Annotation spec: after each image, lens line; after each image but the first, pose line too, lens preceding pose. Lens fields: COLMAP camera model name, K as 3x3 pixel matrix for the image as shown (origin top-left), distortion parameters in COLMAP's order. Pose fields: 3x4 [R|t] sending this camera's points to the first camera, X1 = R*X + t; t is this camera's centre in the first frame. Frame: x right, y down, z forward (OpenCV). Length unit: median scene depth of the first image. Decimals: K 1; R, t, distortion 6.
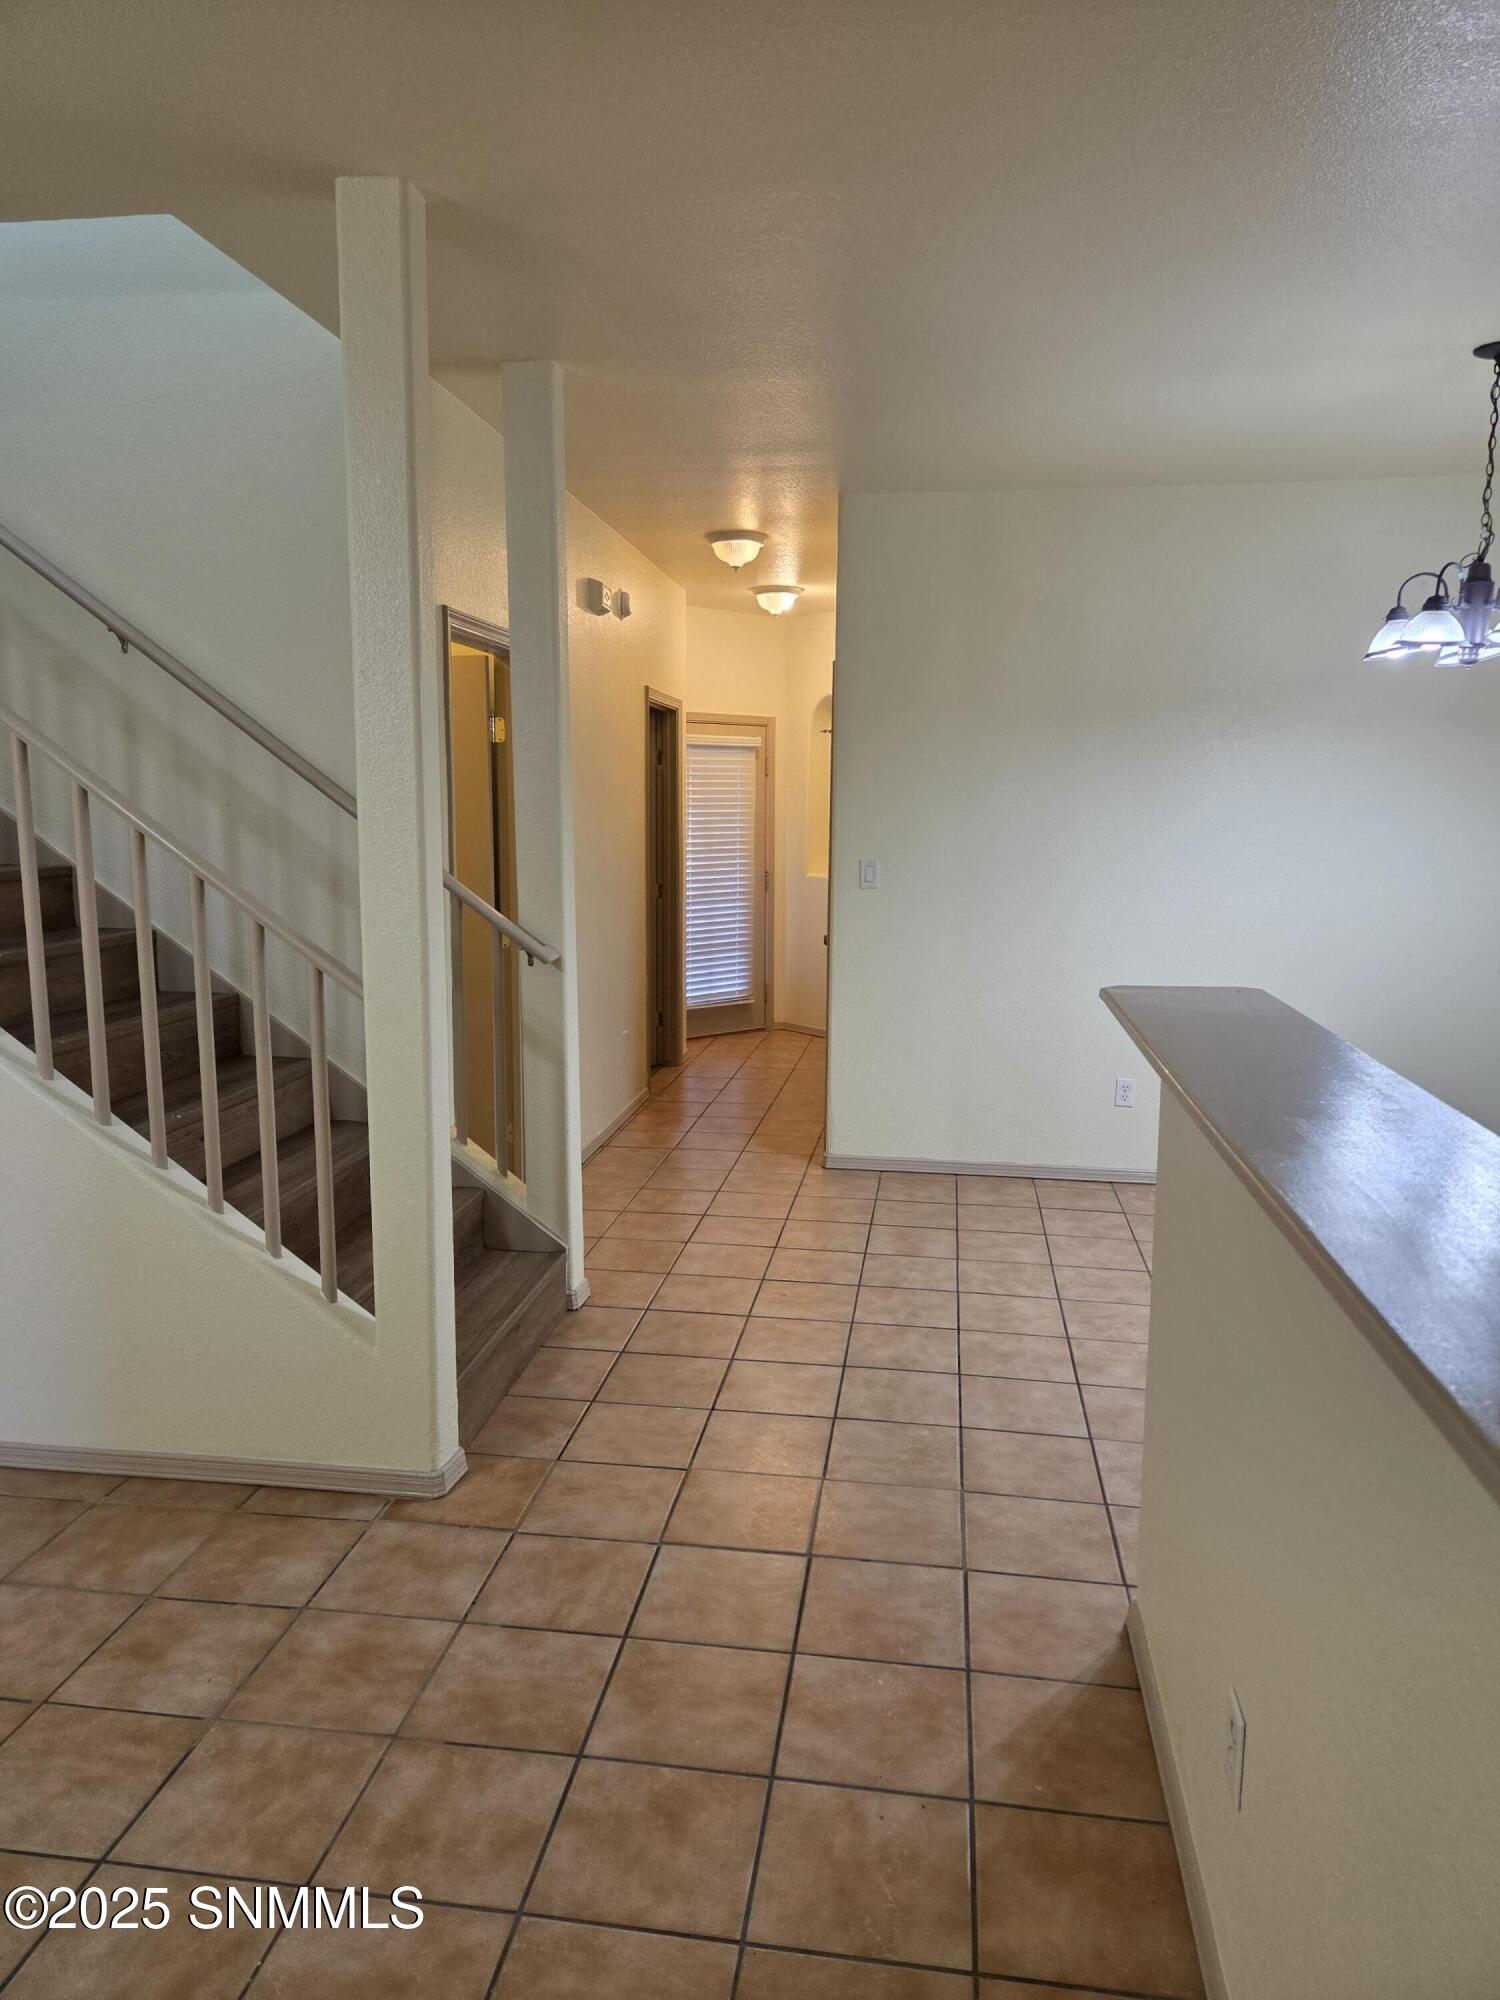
lens RADIAL K [[1340.8, 0, 757.9], [0, 1340.8, 1006.4], [0, 0, 1]] dist [0.006459, -0.002095]
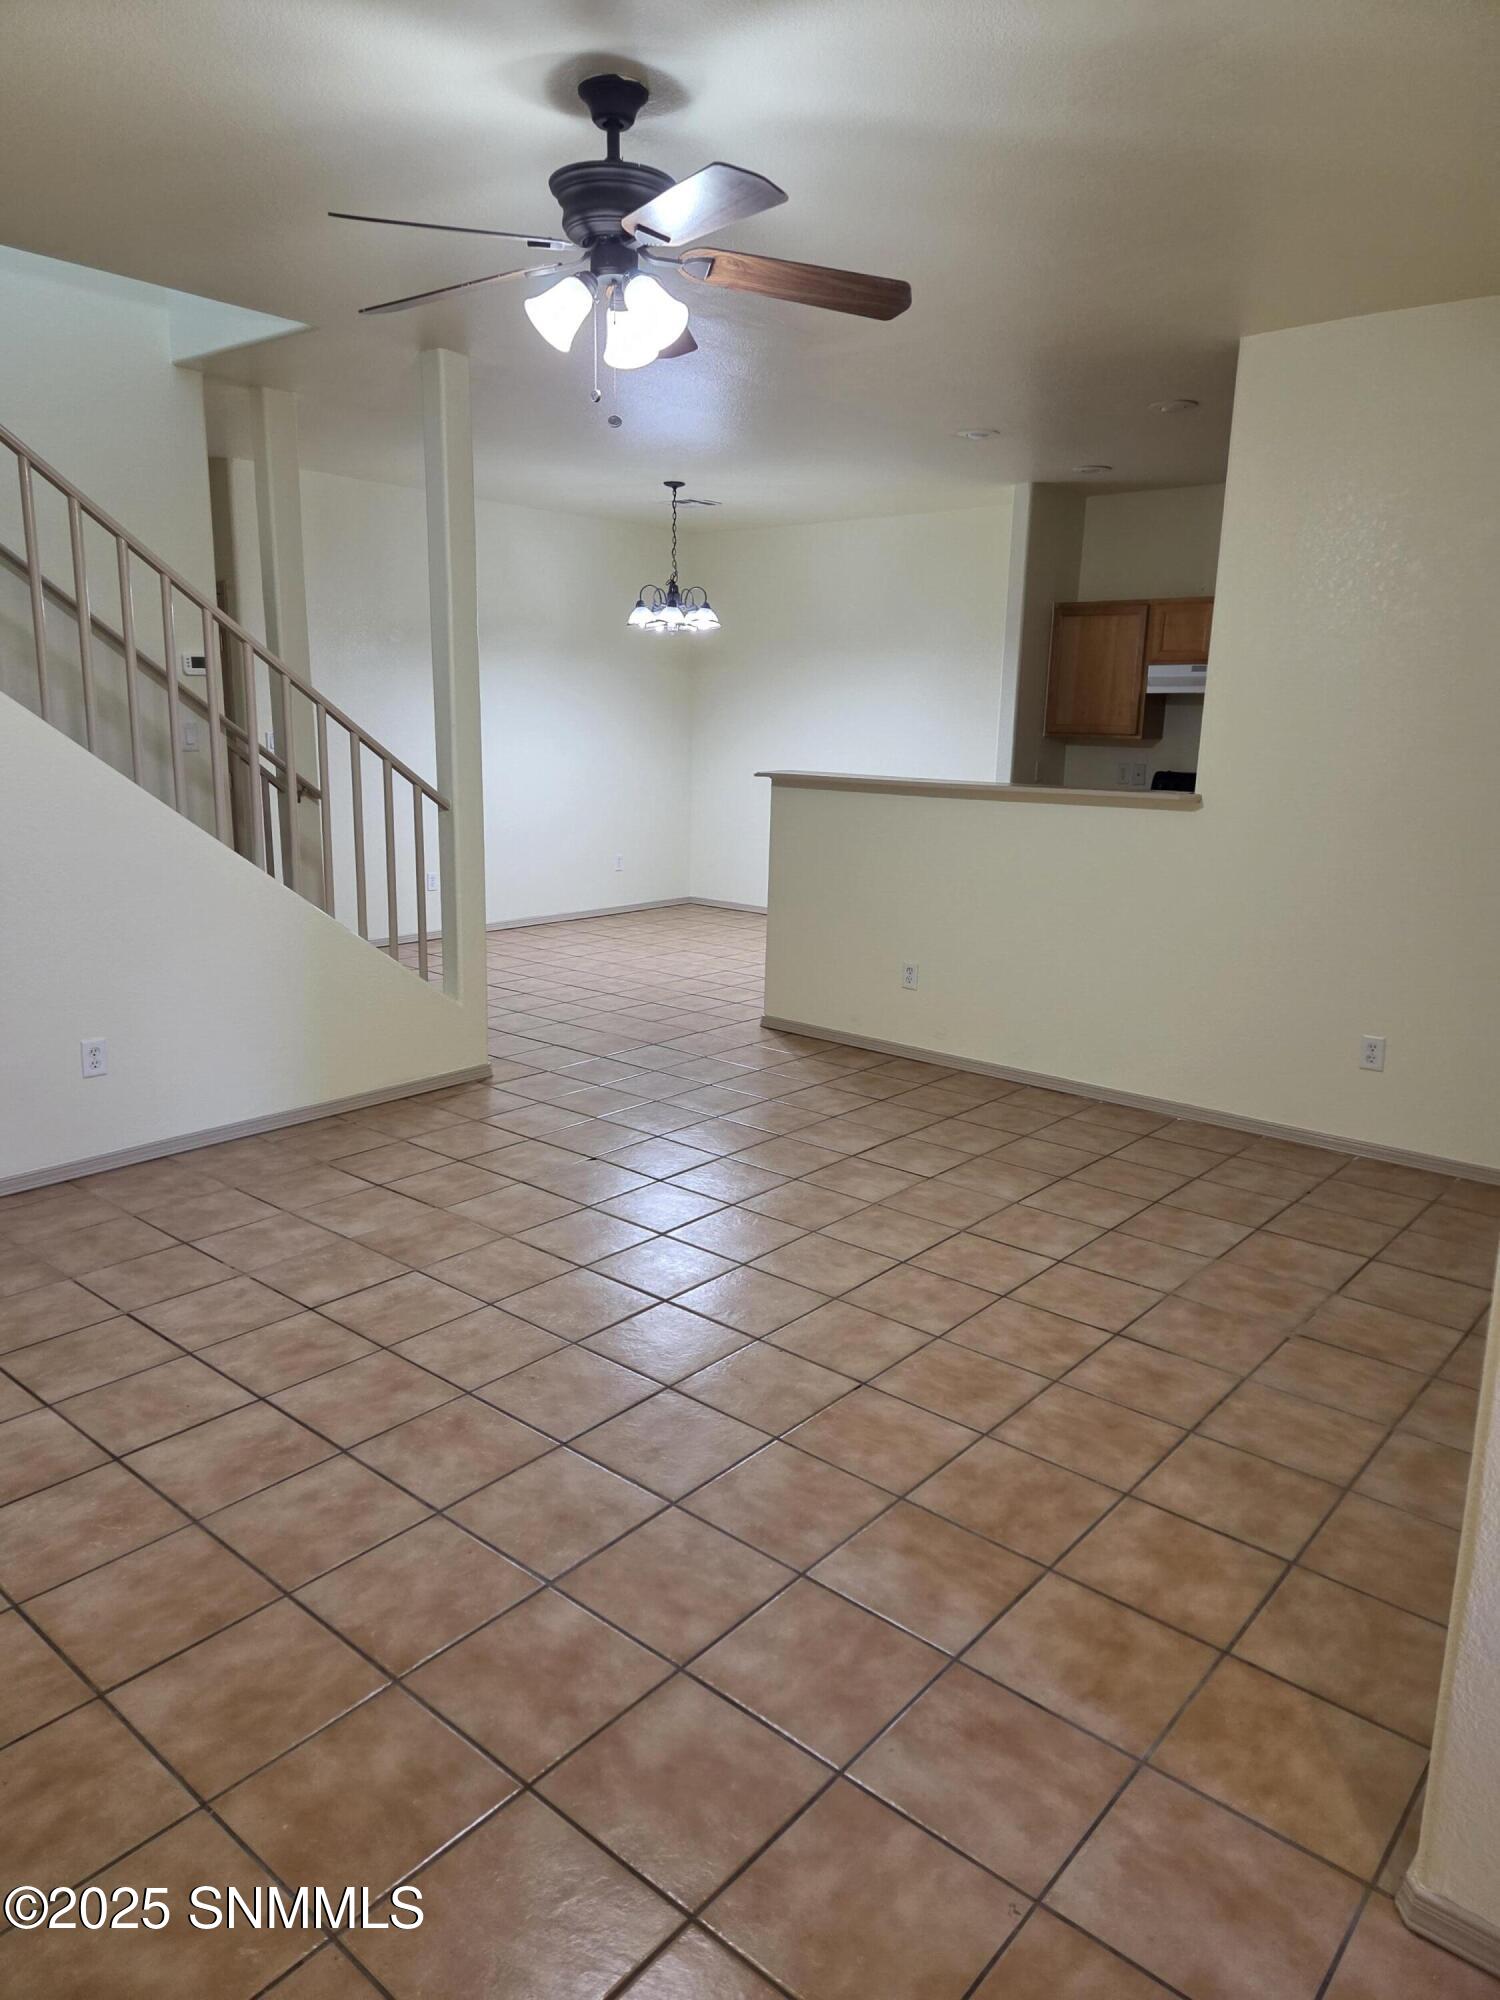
lens RADIAL K [[1340.8, 0, 752.2], [0, 1340.8, 997.6], [0, 0, 1]] dist [0.006459, -0.002095]
pose [[0.551360, -0.181672, 0.814246, -1.641591], [0.107774, 0.983334, 0.146419, 0.022201], [-0.827277, 0.007025, 0.561751, -0.387808]]
